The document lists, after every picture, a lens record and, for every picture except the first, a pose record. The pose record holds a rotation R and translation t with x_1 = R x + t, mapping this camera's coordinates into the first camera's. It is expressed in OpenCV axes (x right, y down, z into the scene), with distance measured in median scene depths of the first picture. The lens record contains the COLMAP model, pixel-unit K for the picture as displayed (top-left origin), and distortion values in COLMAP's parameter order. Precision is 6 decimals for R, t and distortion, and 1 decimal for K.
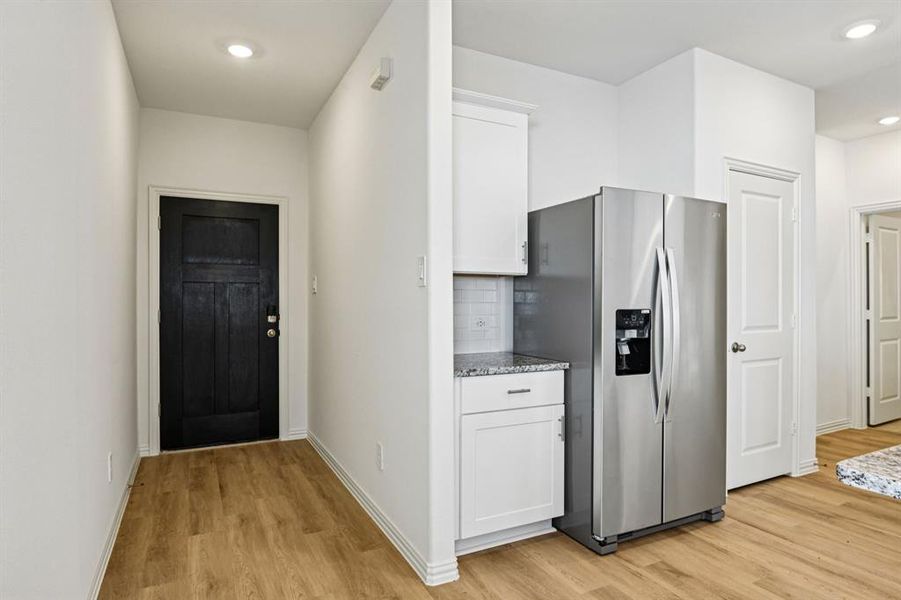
lens RADIAL K [[508.0, 0, 454.5], [0, 508.0, 303.1], [0, 0, 1]] dist [-0.002047, -0.012465]
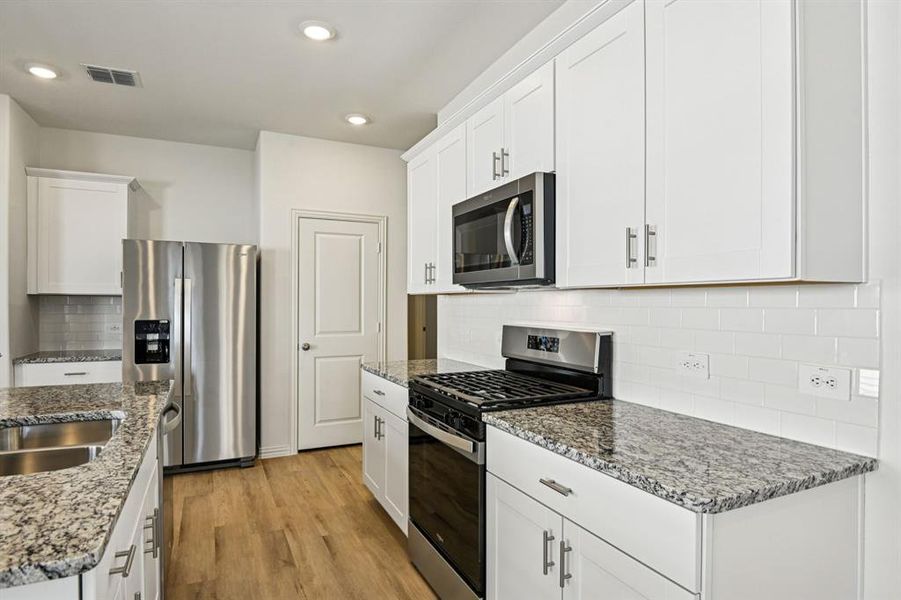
lens RADIAL K [[508.0, 0, 454.5], [0, 508.0, 303.1], [0, 0, 1]] dist [-0.002047, -0.012465]
pose [[0.999637, 0.002495, -0.026825, 1.016551], [-0.002587, 0.999991, -0.003403, -0.027756], [0.026816, 0.003472, 0.999634, -0.375418]]
